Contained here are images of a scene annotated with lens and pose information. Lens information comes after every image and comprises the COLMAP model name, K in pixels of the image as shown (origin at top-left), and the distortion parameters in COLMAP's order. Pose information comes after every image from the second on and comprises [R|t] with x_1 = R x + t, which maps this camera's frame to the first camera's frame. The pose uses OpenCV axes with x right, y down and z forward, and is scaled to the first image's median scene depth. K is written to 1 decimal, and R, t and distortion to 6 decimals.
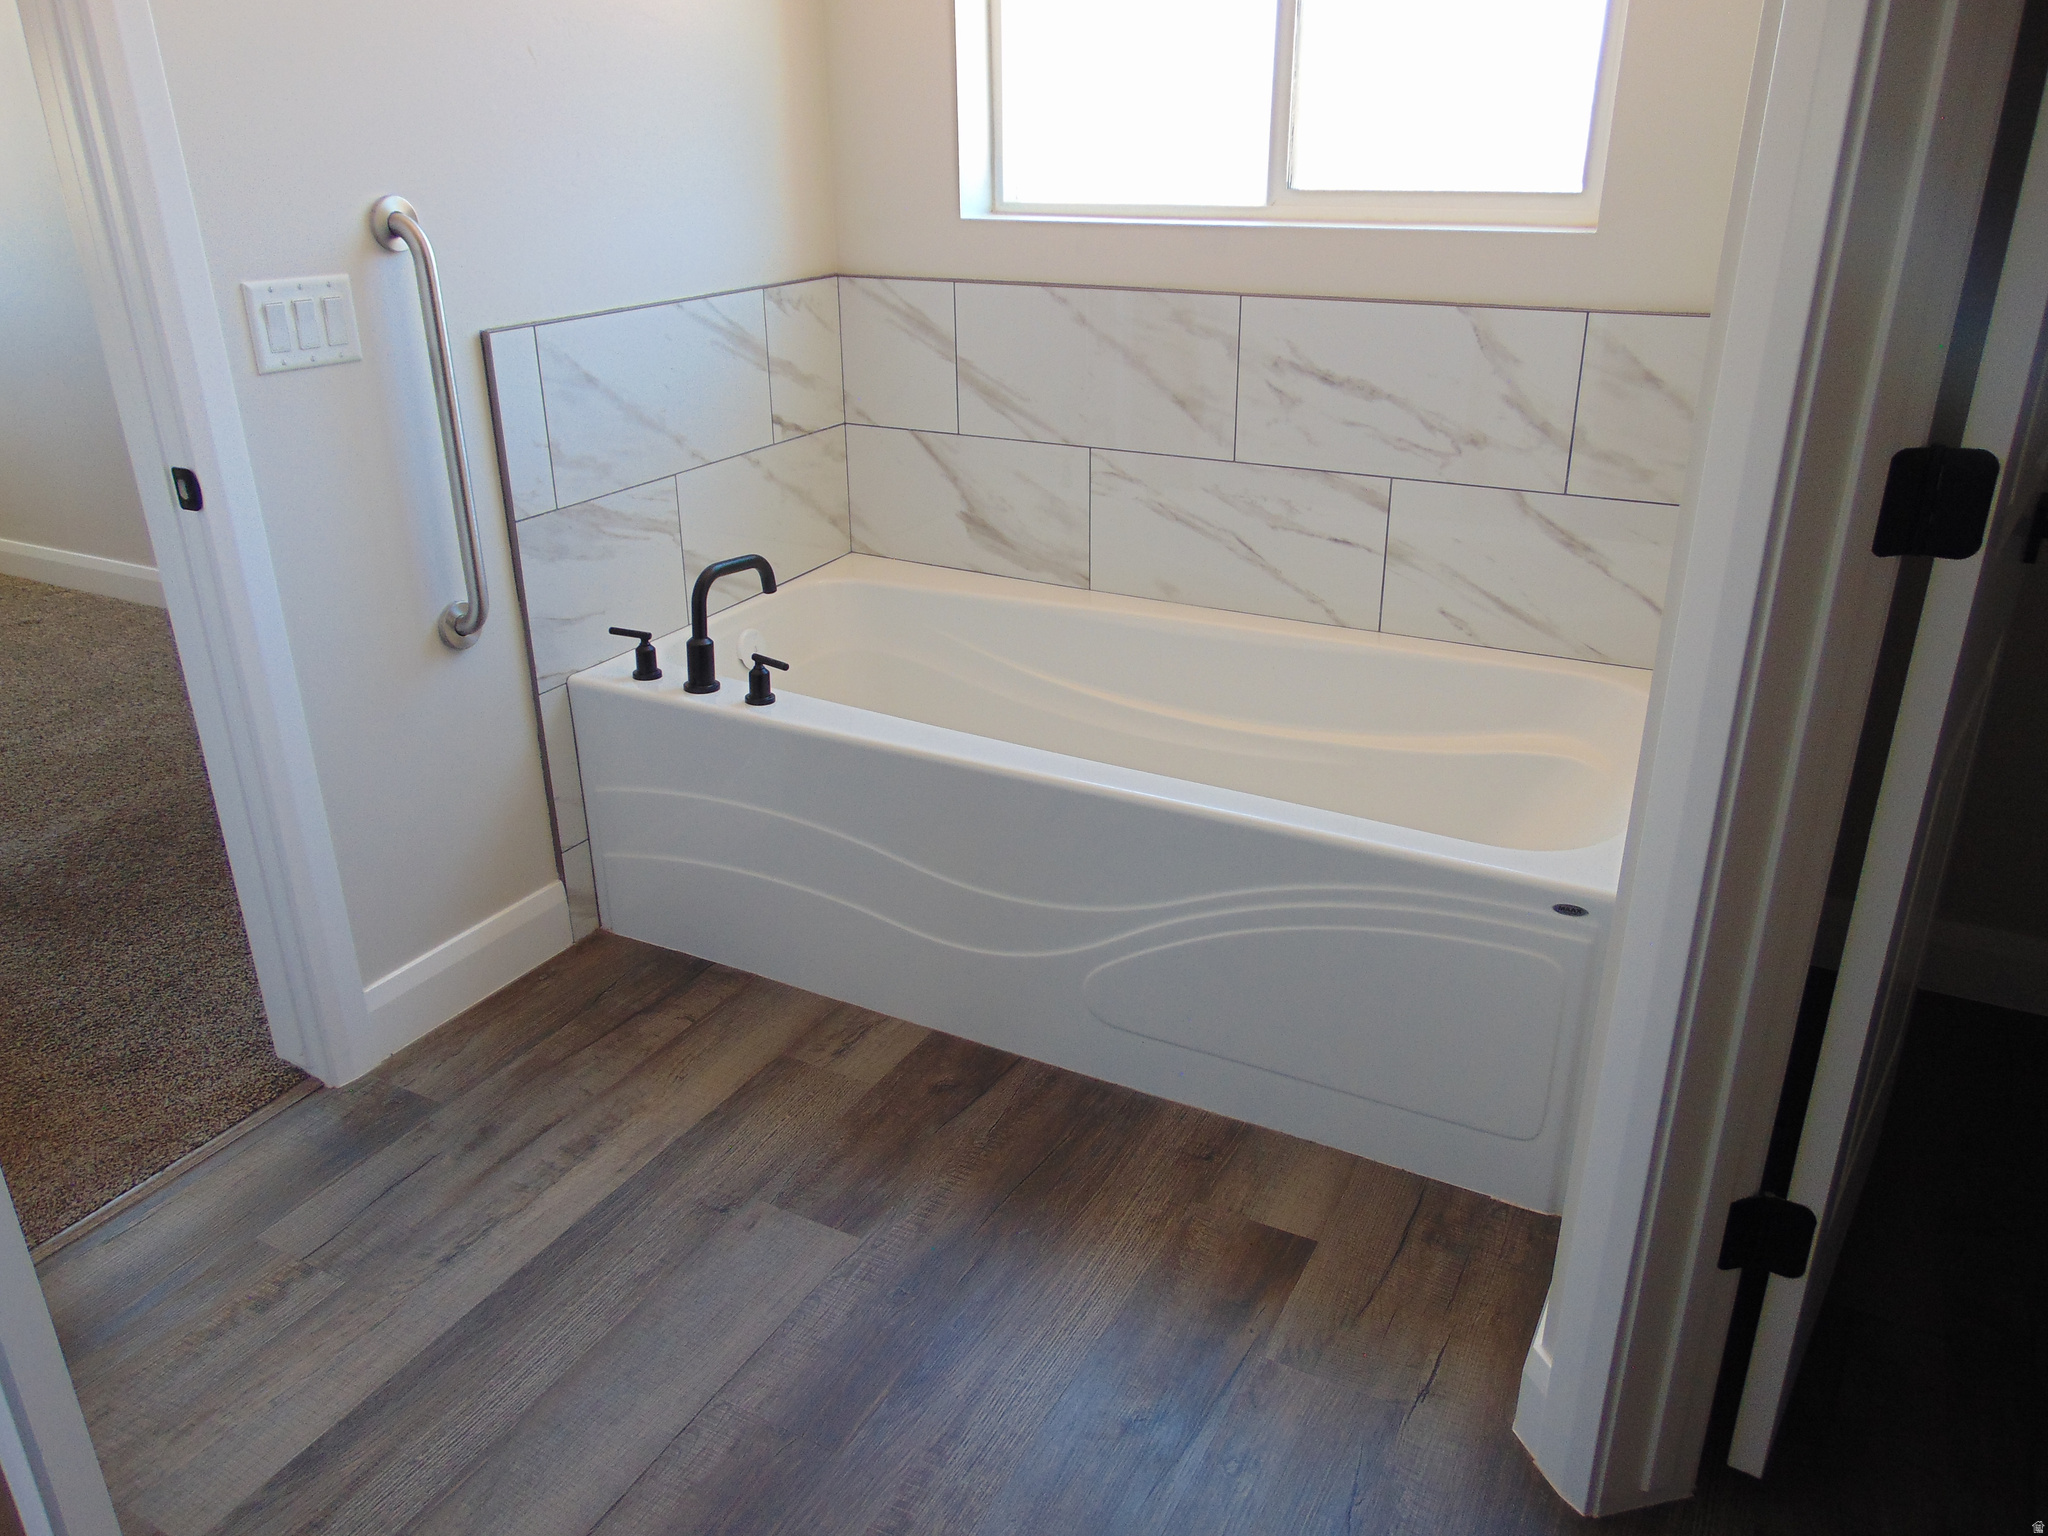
lens RADIAL K [[1527.1, 0, 1024.0], [0, 1527.1, 768.0], [0, 0, 1]] dist [-0.025291, 0.049404]
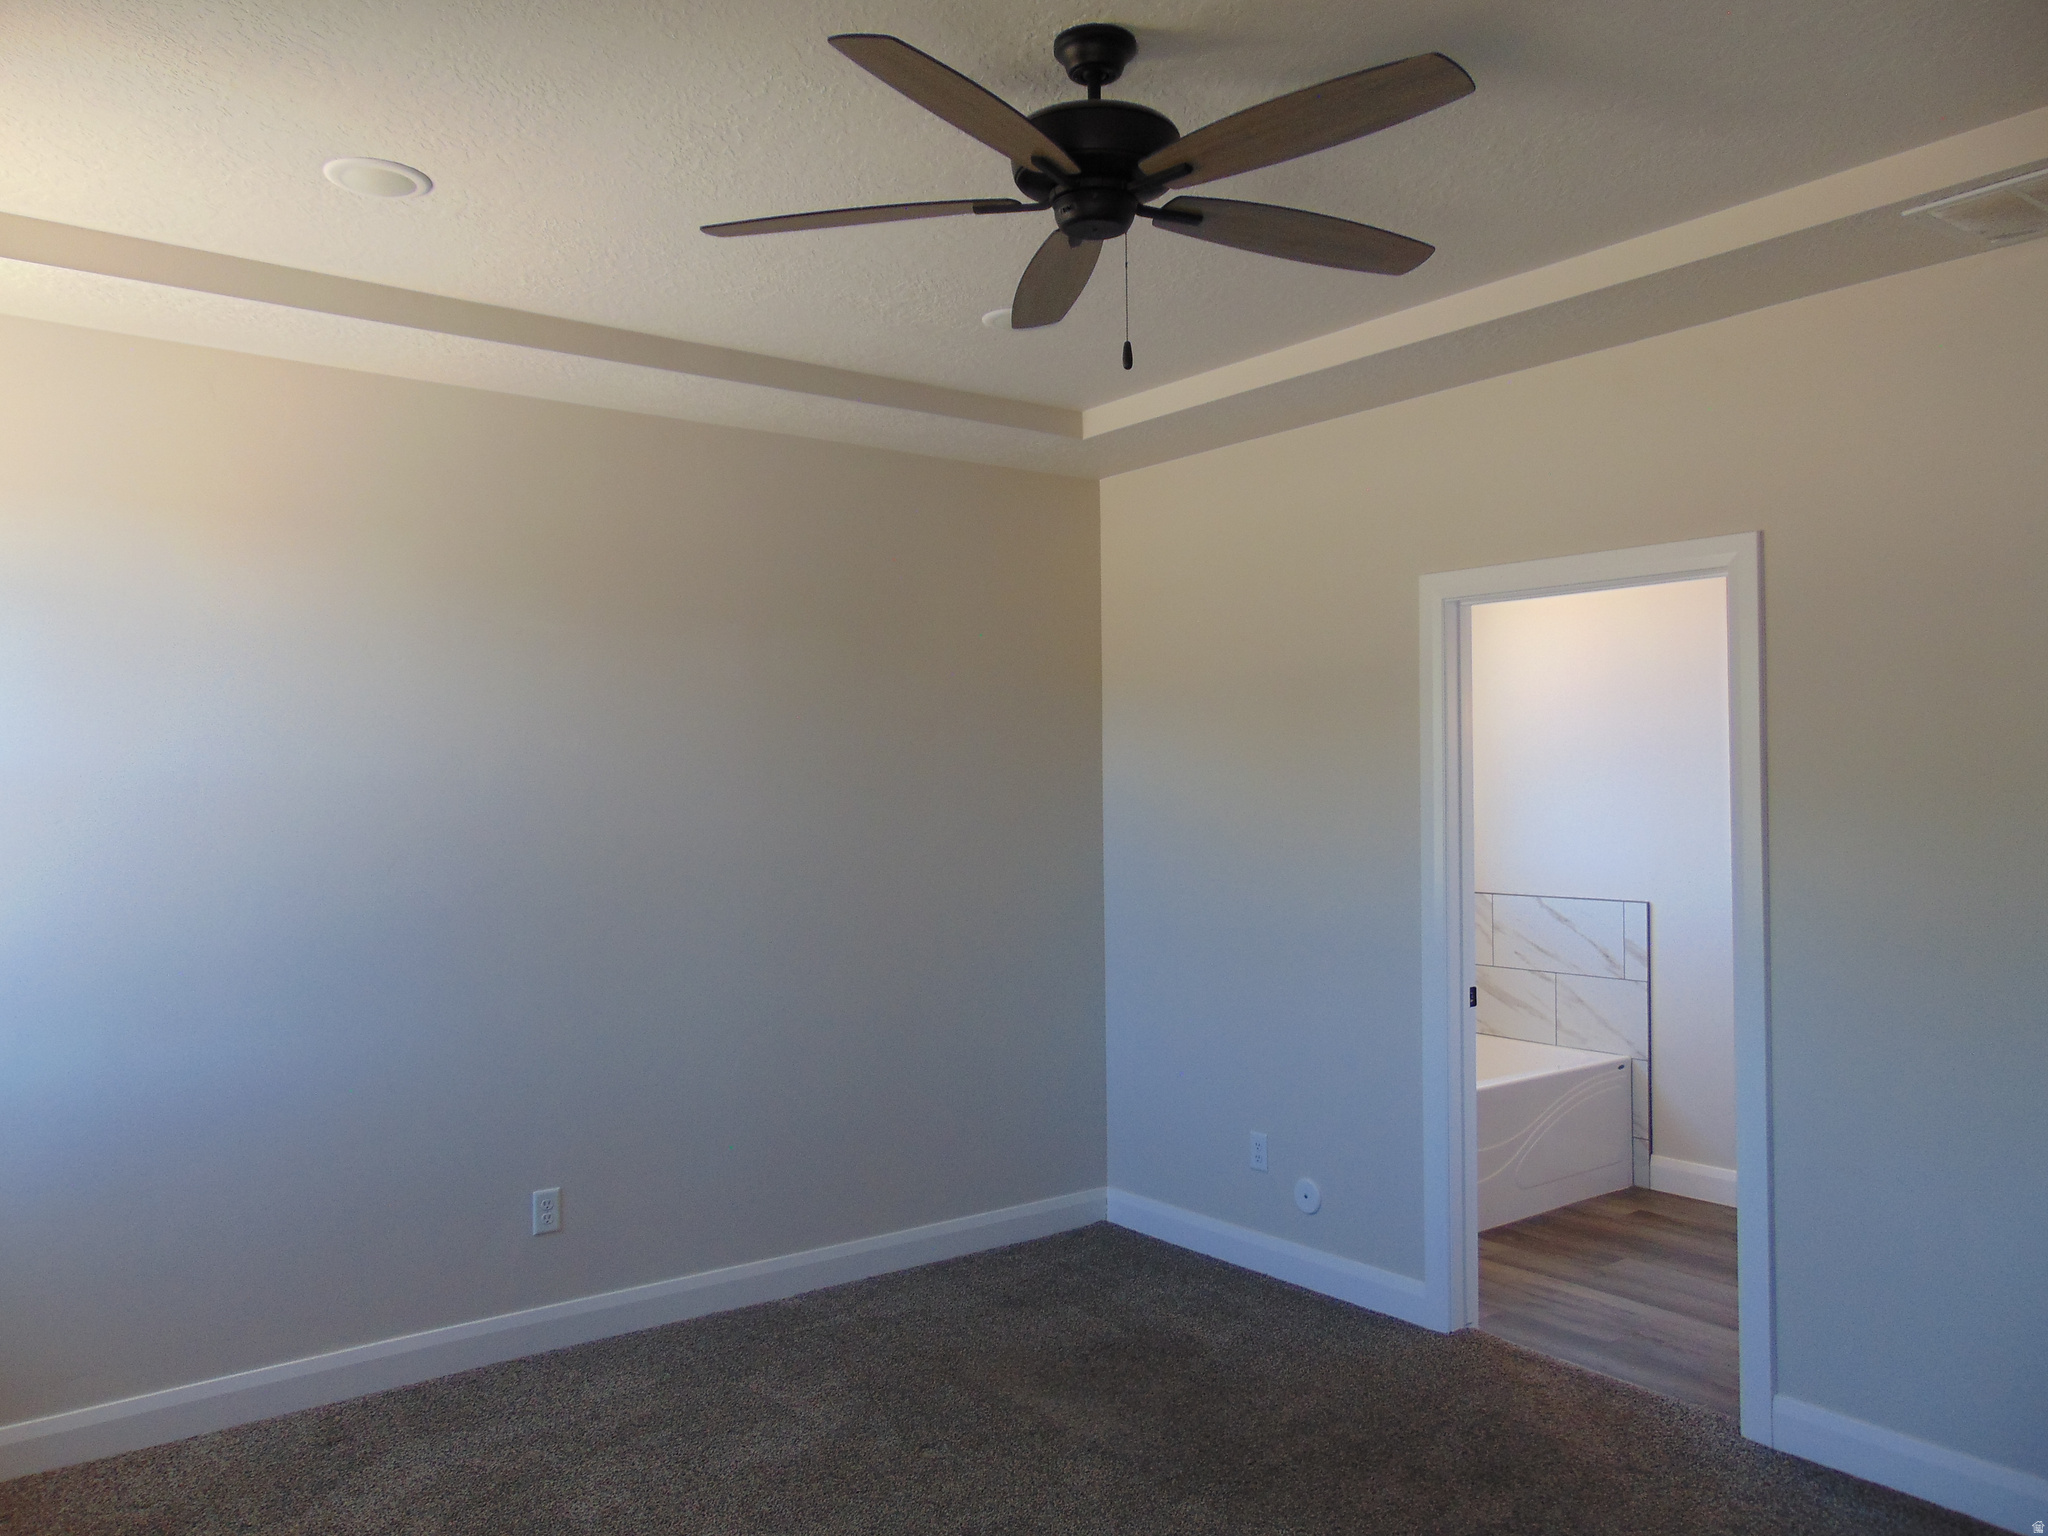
lens RADIAL K [[1527.1, 0, 1024.0], [0, 1527.1, 768.0], [0, 0, 1]] dist [-0.025291, 0.049404]
pose [[0.404907, 0.021760, 0.914099, -2.511784], [0.363619, 0.913434, -0.182811, -0.284717], [-0.838947, 0.406406, 0.361943, 0.564385]]
